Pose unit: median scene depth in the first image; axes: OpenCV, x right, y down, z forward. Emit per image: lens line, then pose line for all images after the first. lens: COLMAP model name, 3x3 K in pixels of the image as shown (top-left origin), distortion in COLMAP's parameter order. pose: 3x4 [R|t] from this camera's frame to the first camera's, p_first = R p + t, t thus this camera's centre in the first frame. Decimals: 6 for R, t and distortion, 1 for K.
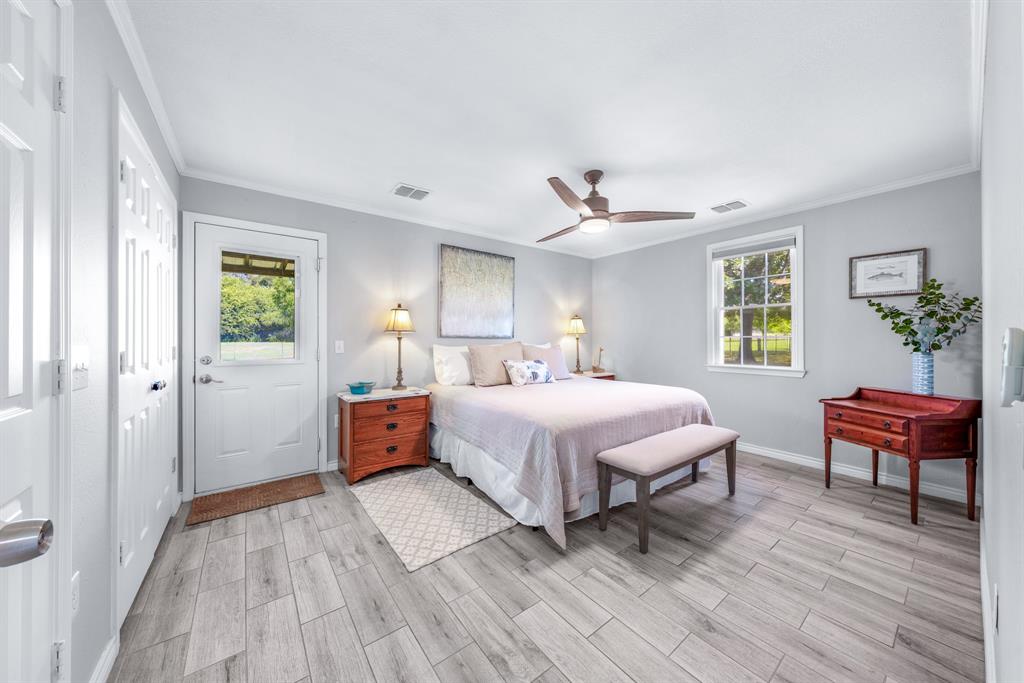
lens RADIAL K [[348.8, 0, 514.6], [0, 348.8, 339.5], [0, 0, 1]] dist [-0.000200, 0.000074]
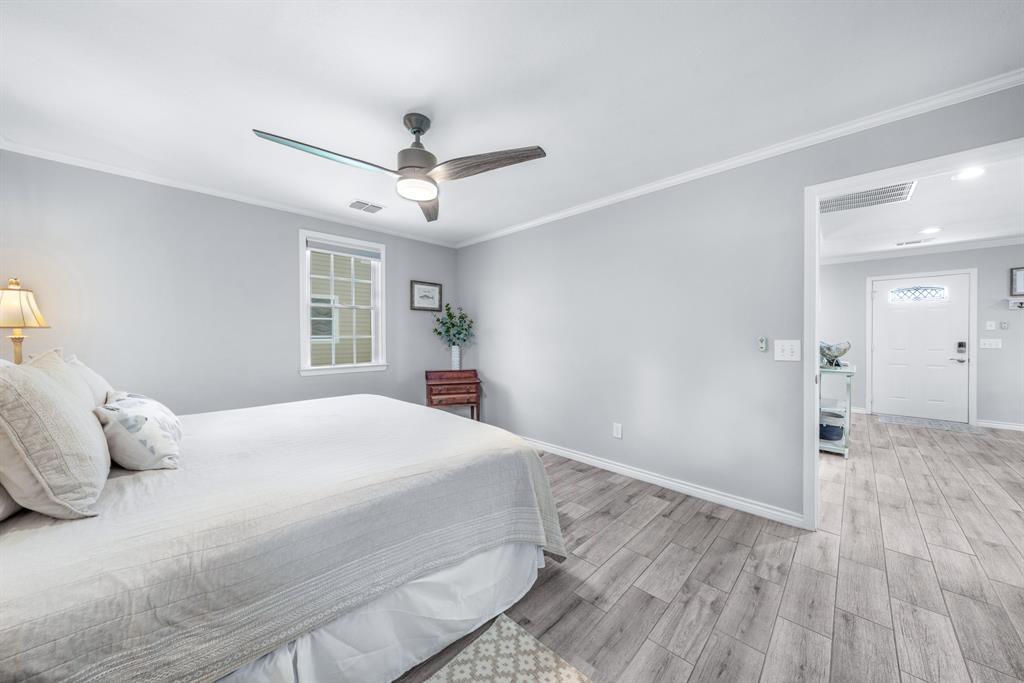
lens RADIAL K [[348.8, 0, 514.0], [0, 348.8, 339.4], [0, 0, 1]] dist [-0.000200, 0.000074]
pose [[-0.140844, -0.007302, 0.990005, -0.593368], [0.001828, 0.999969, 0.007636, -0.008746], [-0.990030, 0.002885, -0.140826, 0.970324]]
